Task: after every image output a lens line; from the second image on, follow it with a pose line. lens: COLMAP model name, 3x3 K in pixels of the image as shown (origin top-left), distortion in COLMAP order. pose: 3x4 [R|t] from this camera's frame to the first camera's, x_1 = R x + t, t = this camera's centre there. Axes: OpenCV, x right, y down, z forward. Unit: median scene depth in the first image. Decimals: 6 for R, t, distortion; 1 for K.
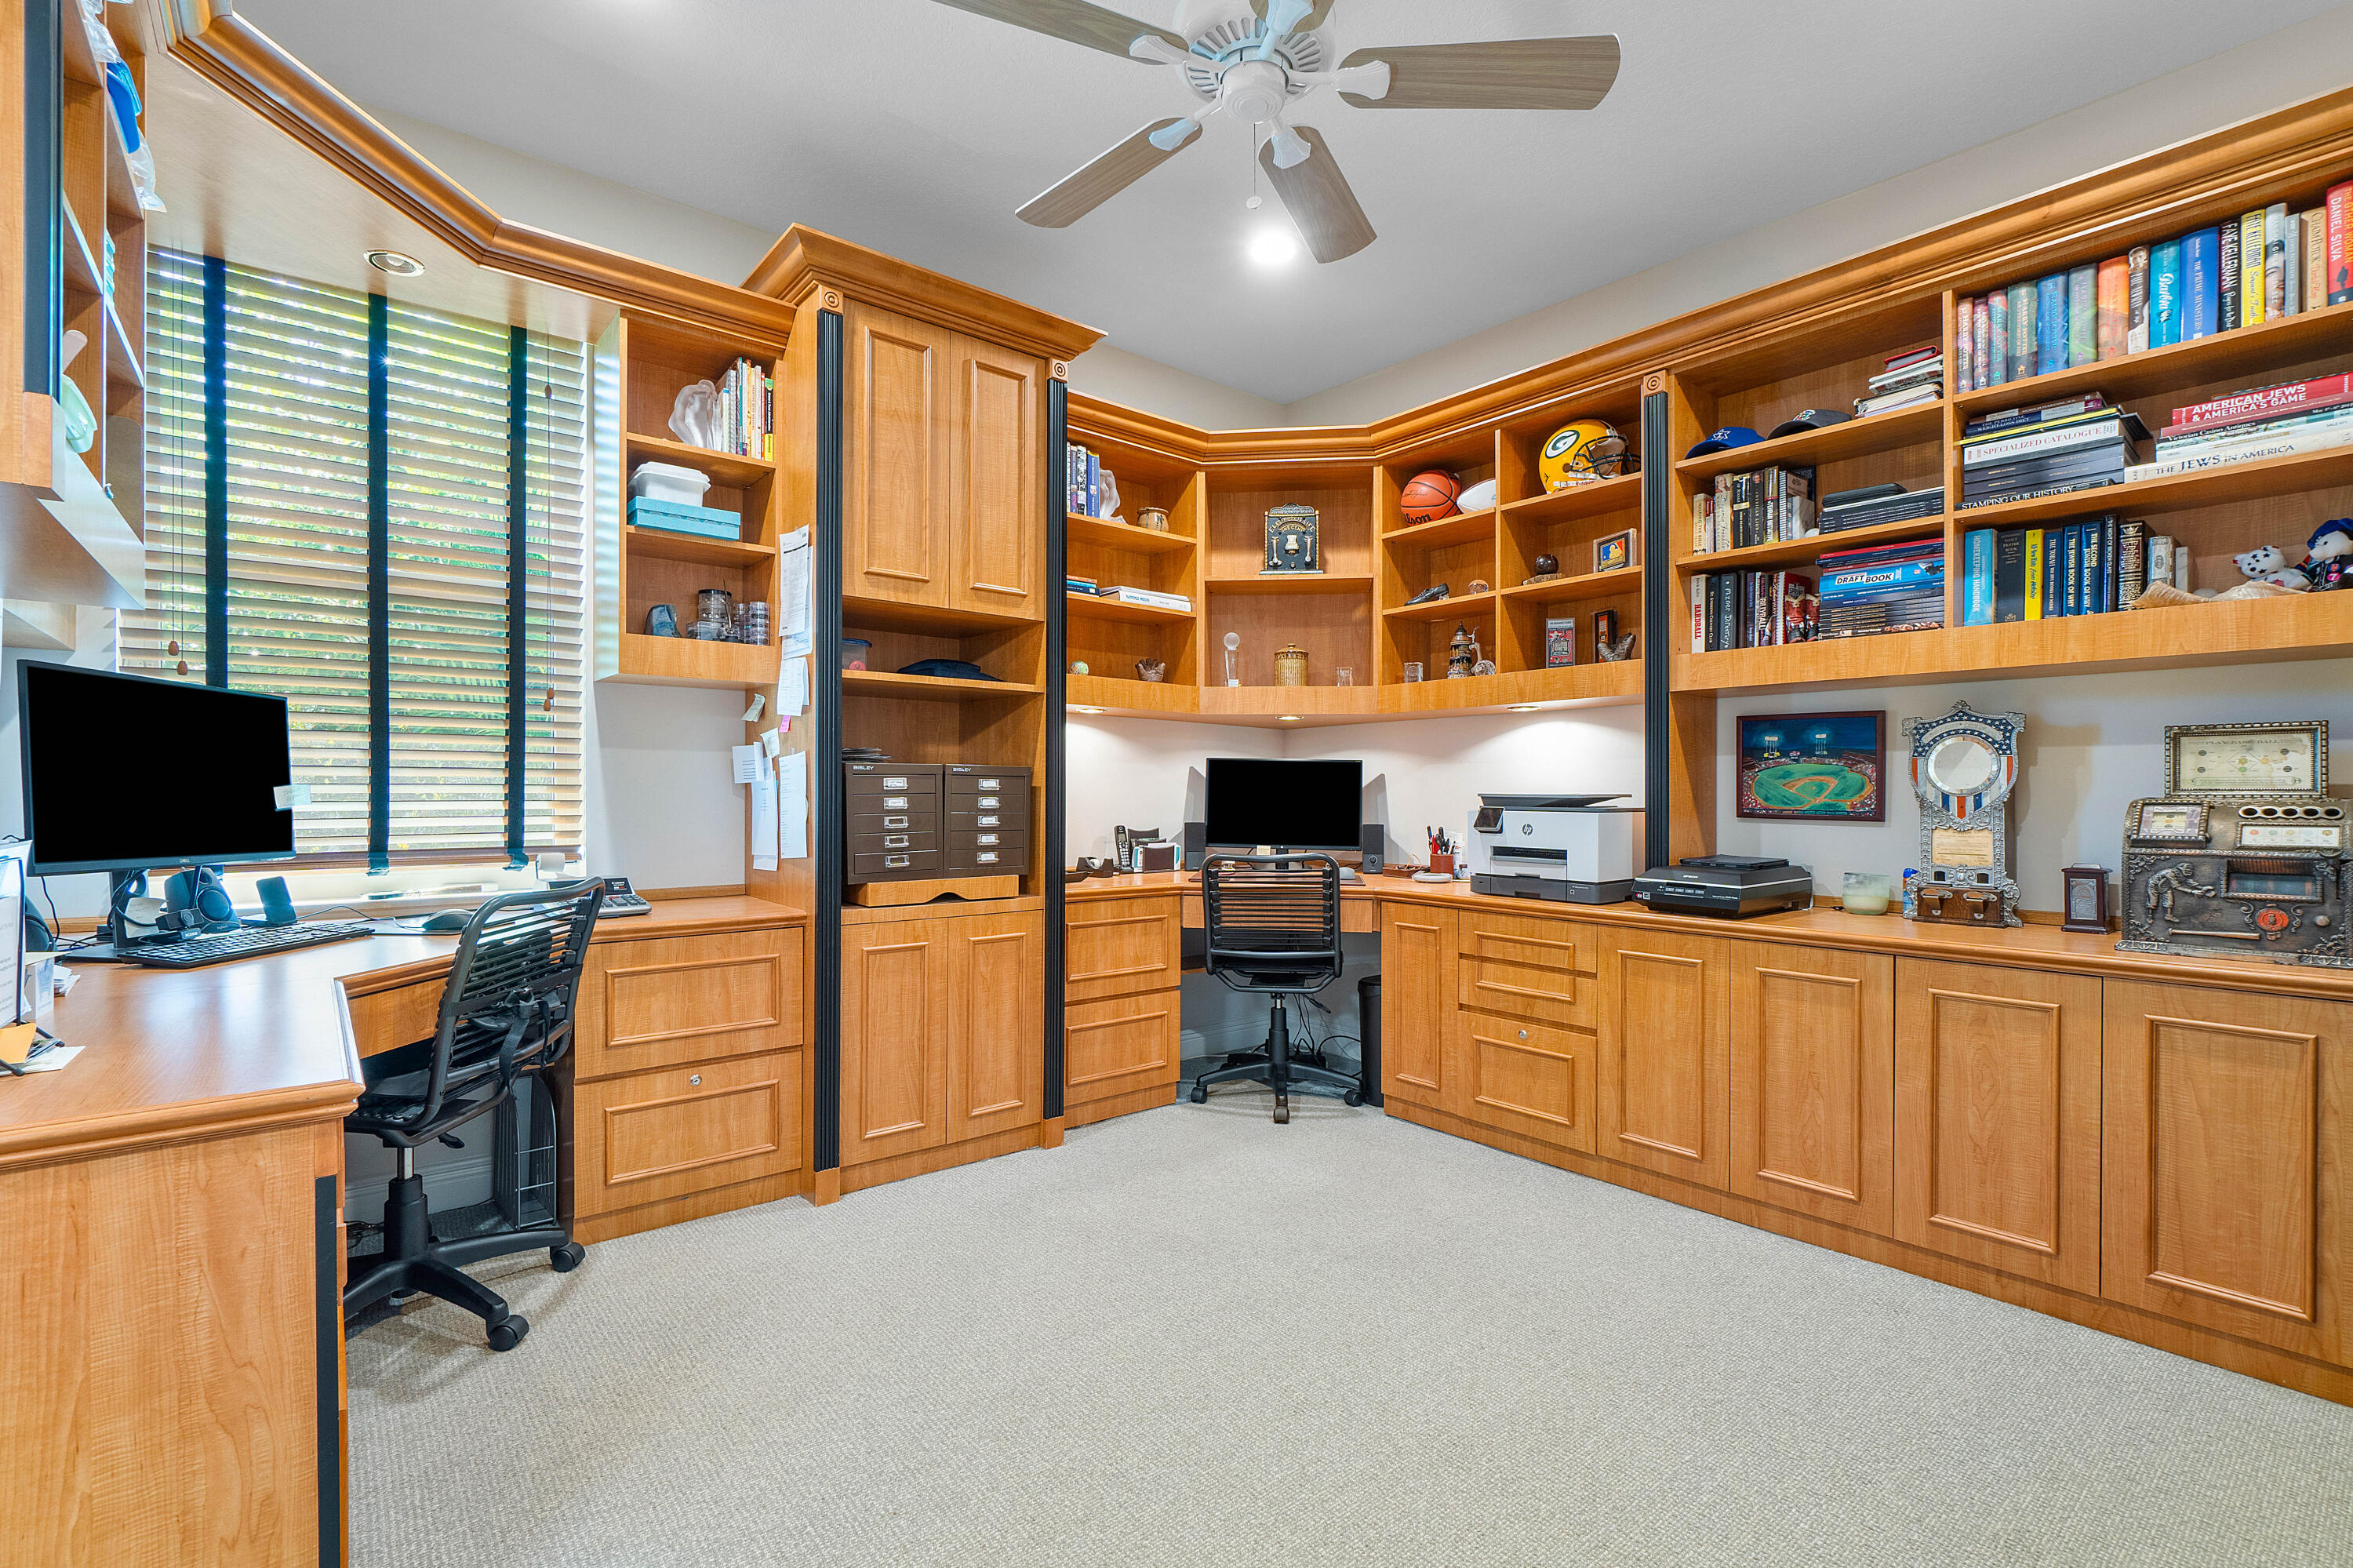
lens RADIAL K [[1045.6, 0, 1147.8], [0, 1045.6, 794.6], [0, 0, 1]] dist [0.000462, 0.000196]
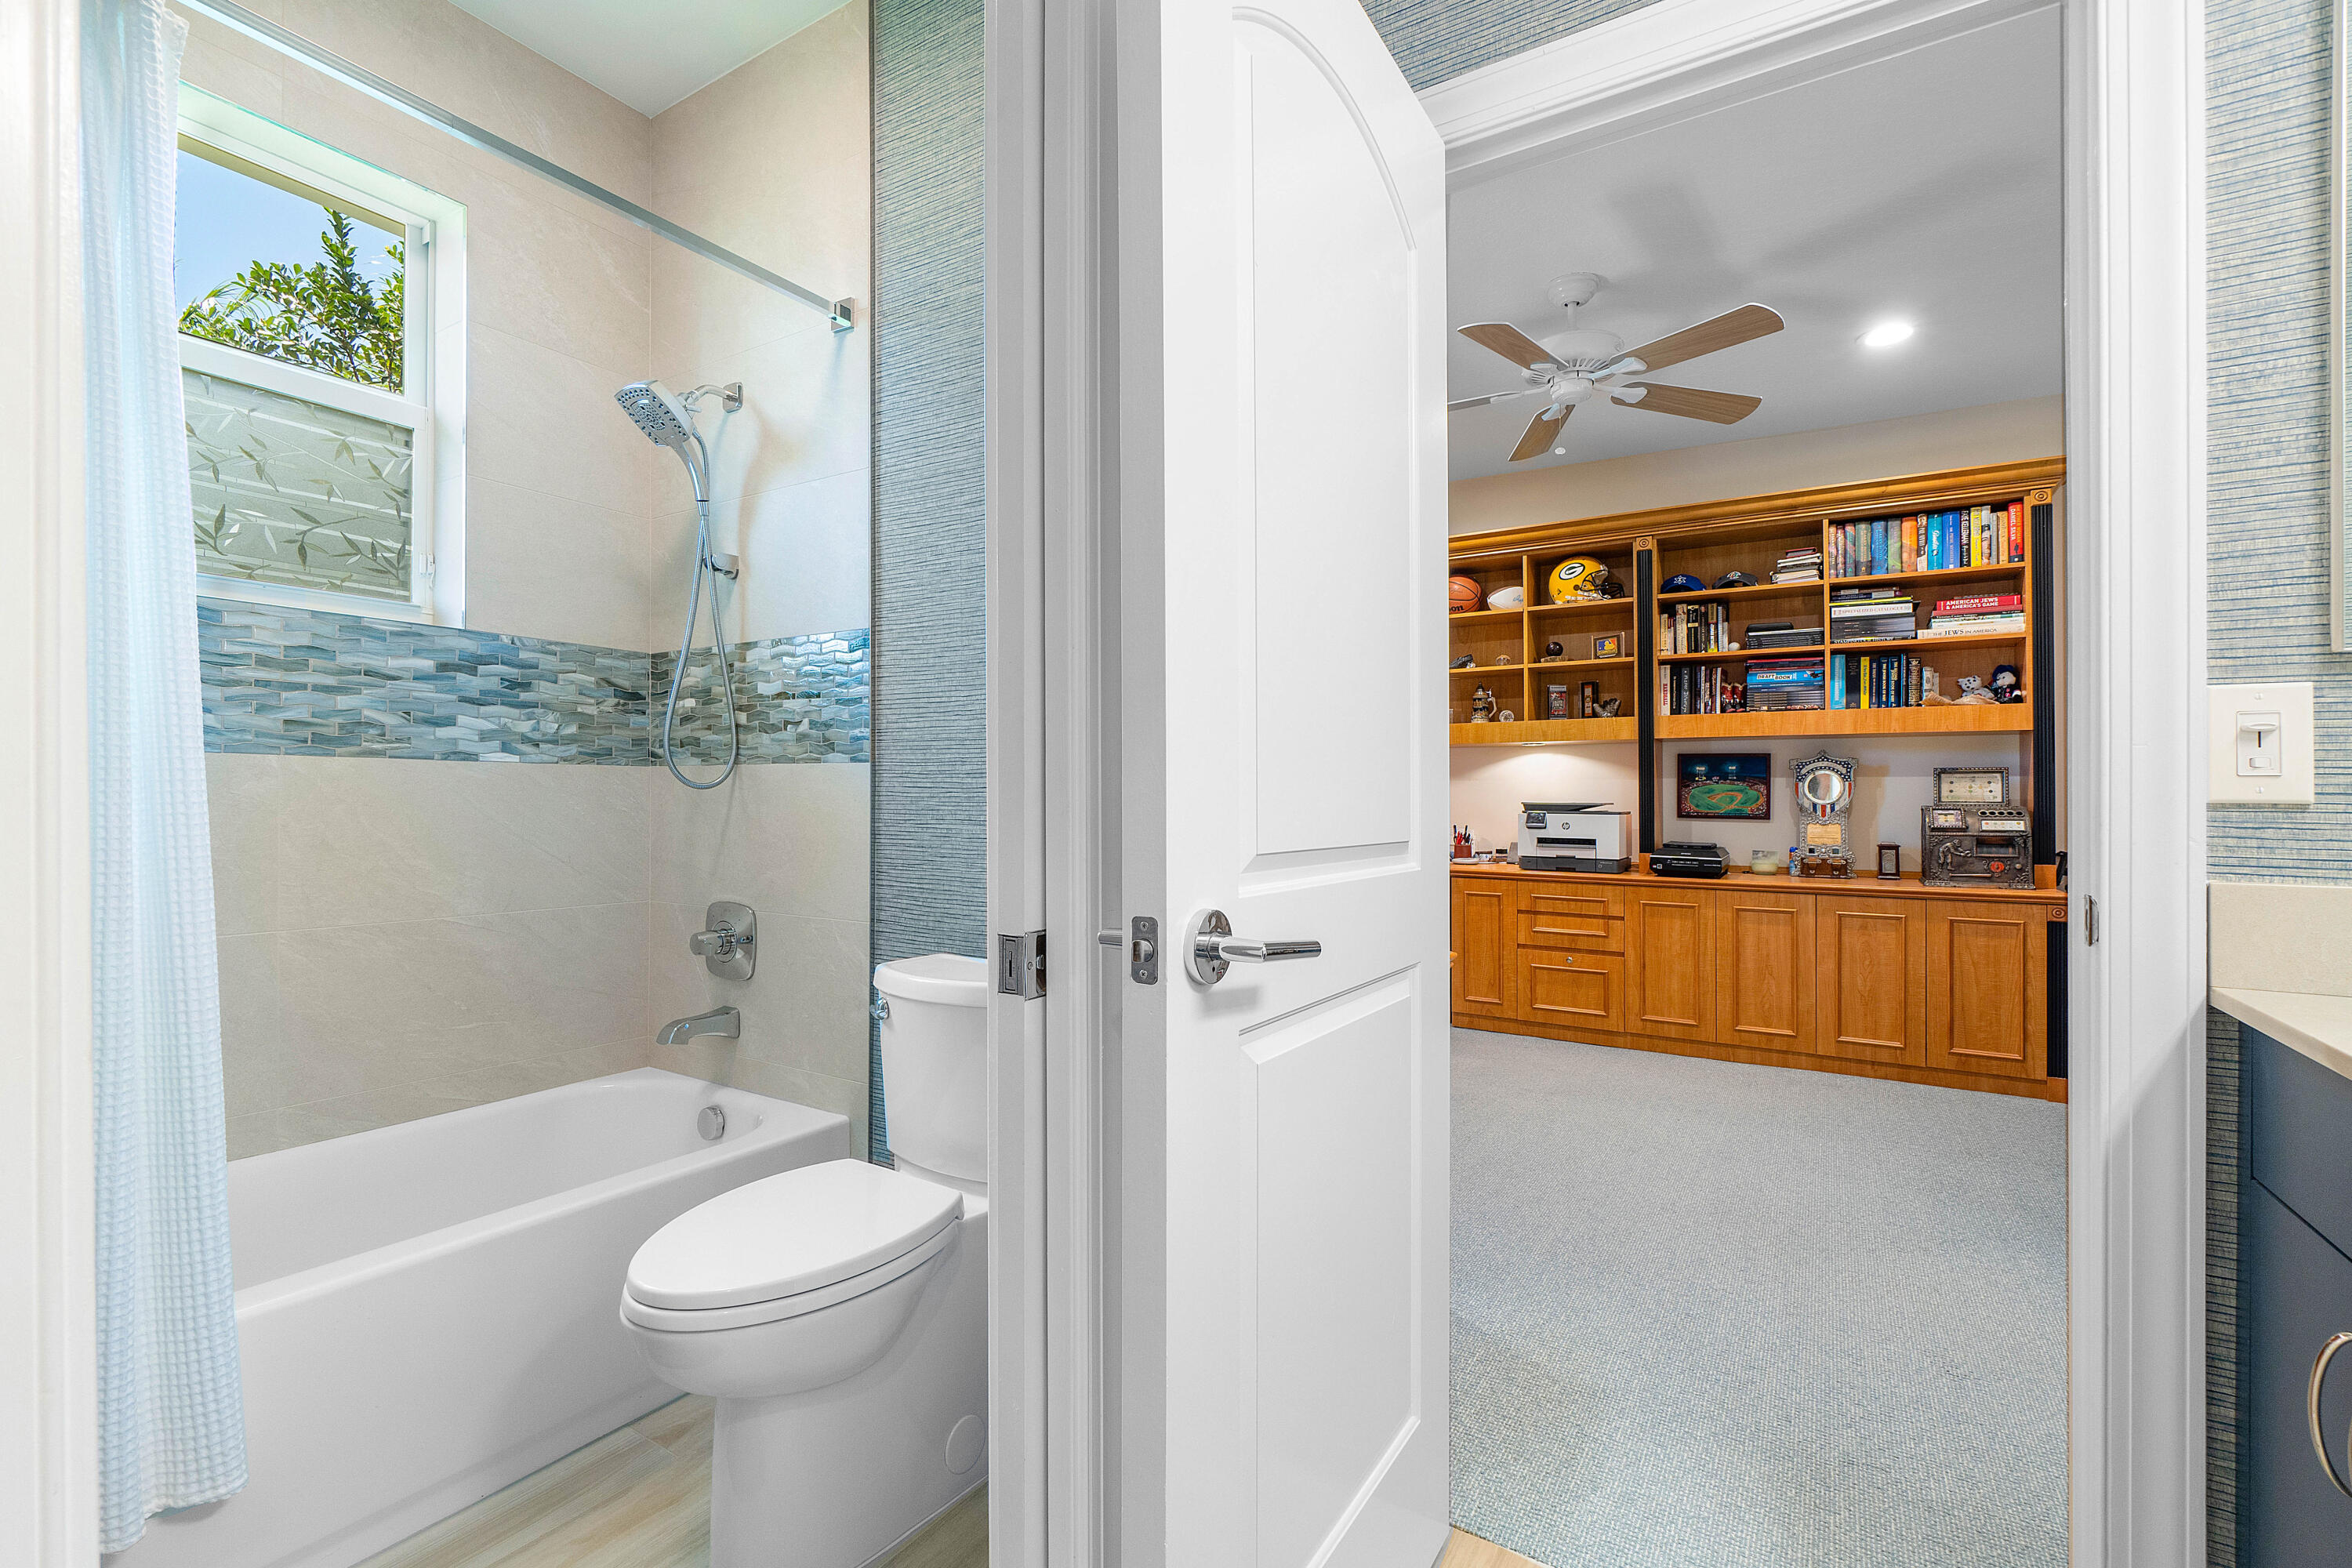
lens RADIAL K [[1057.0, 0, 1111.8], [0, 1057.0, 790.8], [0, 0, 1]] dist [0.001726, 0.000182]
pose [[0.951493, 0.004808, 0.307634, -0.885855], [-0.002221, 0.999959, -0.008758, -0.003593], [-0.307663, 0.007650, 0.951465, -0.311814]]
